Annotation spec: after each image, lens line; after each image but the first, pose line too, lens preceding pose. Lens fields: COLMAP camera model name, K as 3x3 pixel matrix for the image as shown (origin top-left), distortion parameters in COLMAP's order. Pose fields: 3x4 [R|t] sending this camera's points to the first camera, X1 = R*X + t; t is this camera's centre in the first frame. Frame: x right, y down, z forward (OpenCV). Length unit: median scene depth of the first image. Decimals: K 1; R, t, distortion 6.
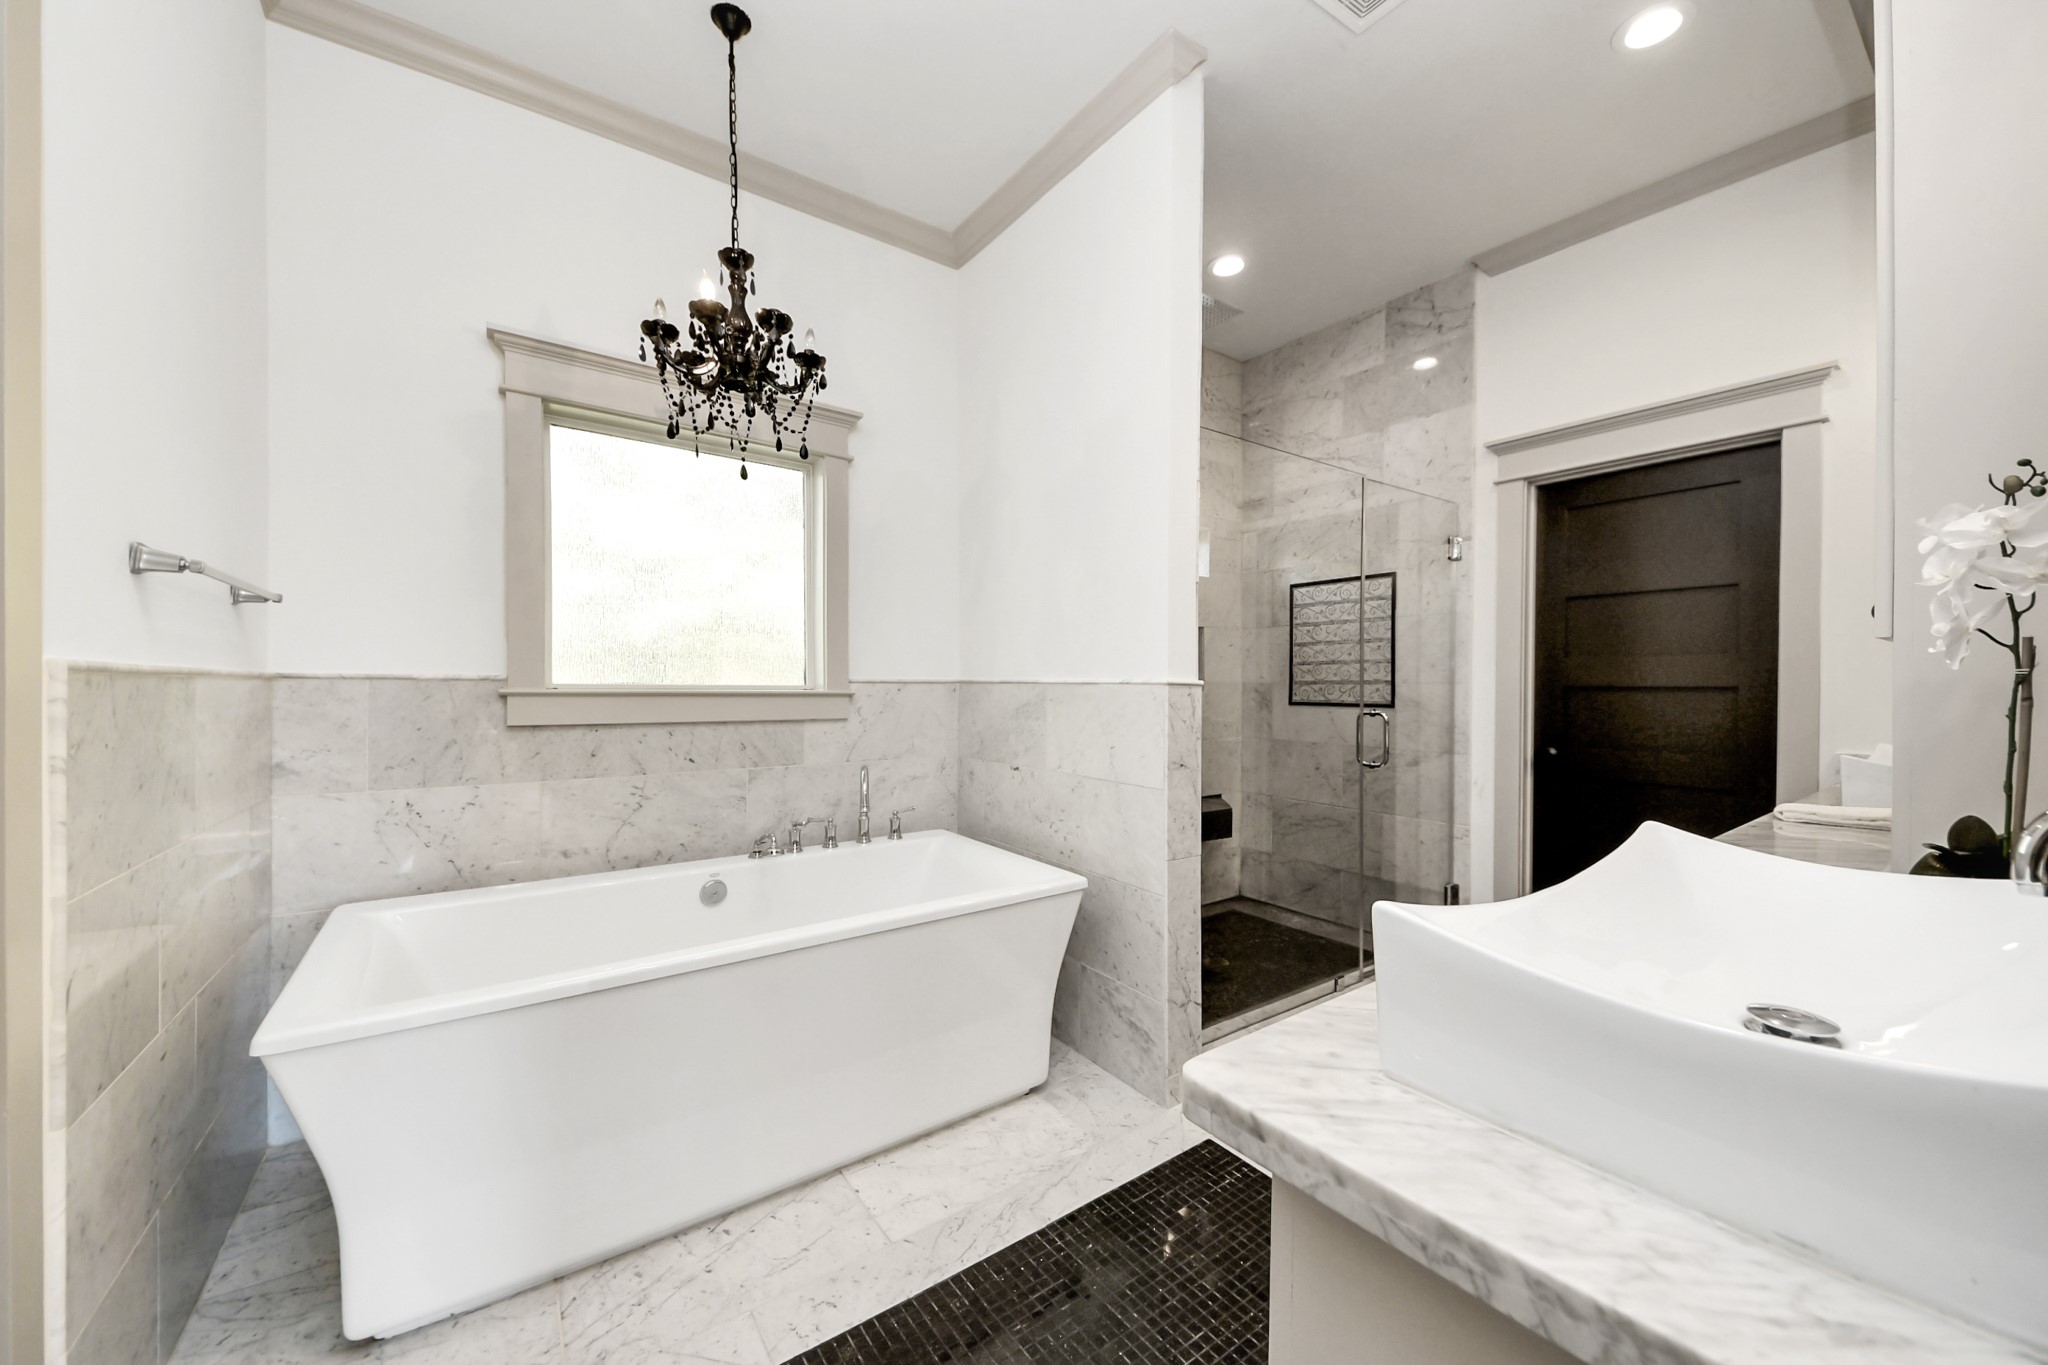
lens RADIAL K [[747.3, 0, 989.4], [0, 747.3, 685.0], [0, 0, 1]] dist [0.035910, -0.020450]
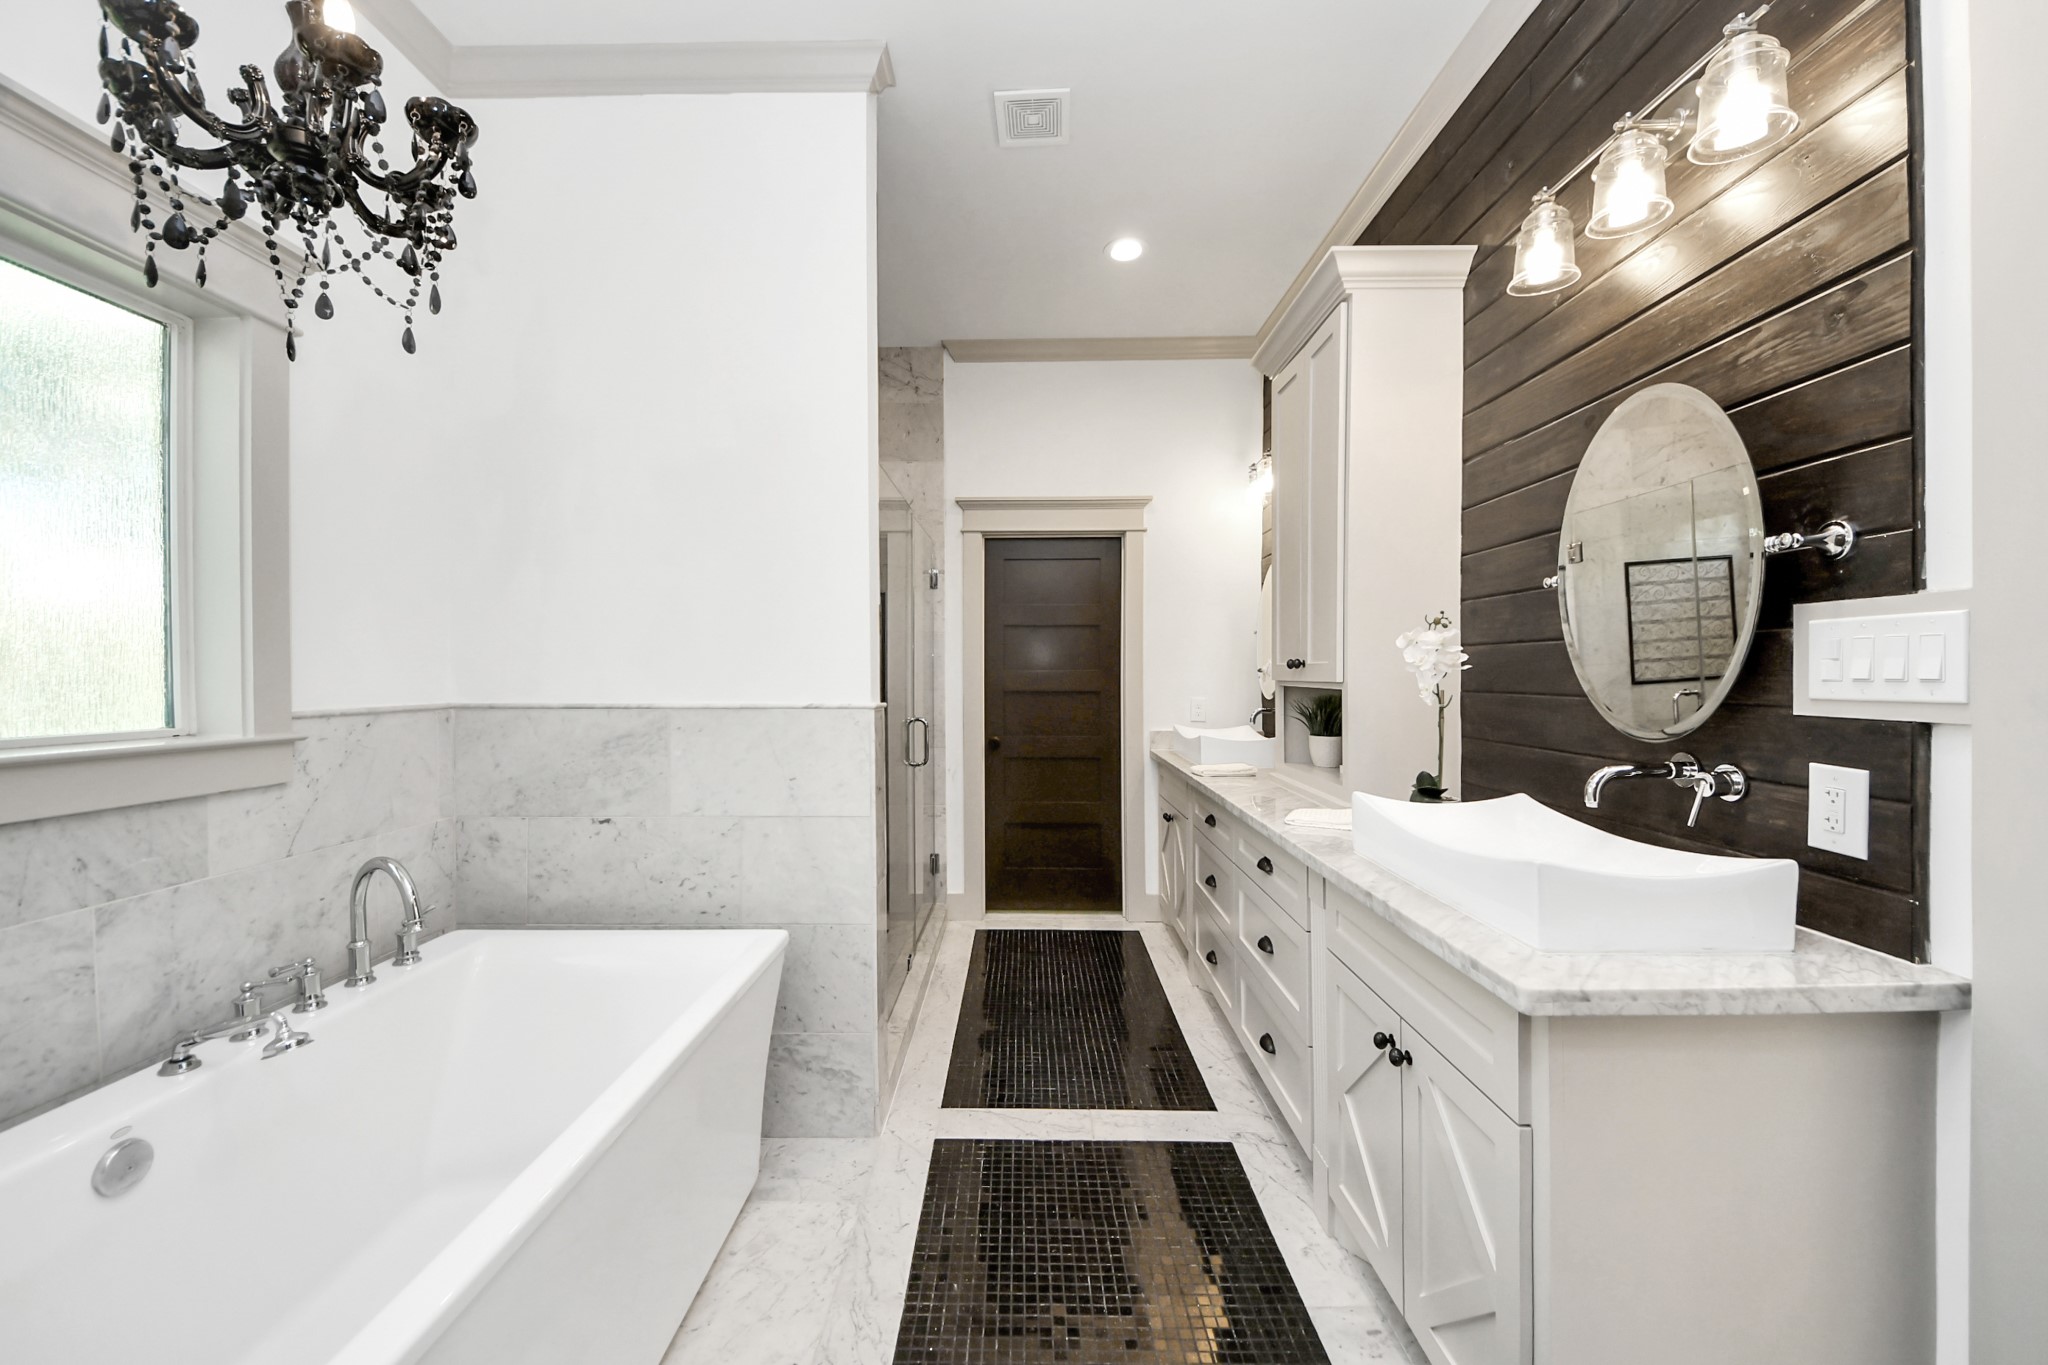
lens RADIAL K [[779.6, 0, 1016.1], [0, 779.6, 688.6], [0, 0, 1]] dist [0.039872, -0.023988]
pose [[0.577009, -0.023178, 0.816409, -0.395333], [0.007292, 0.999704, 0.023227, -0.040768], [-0.816705, -0.007449, 0.577007, 0.207032]]
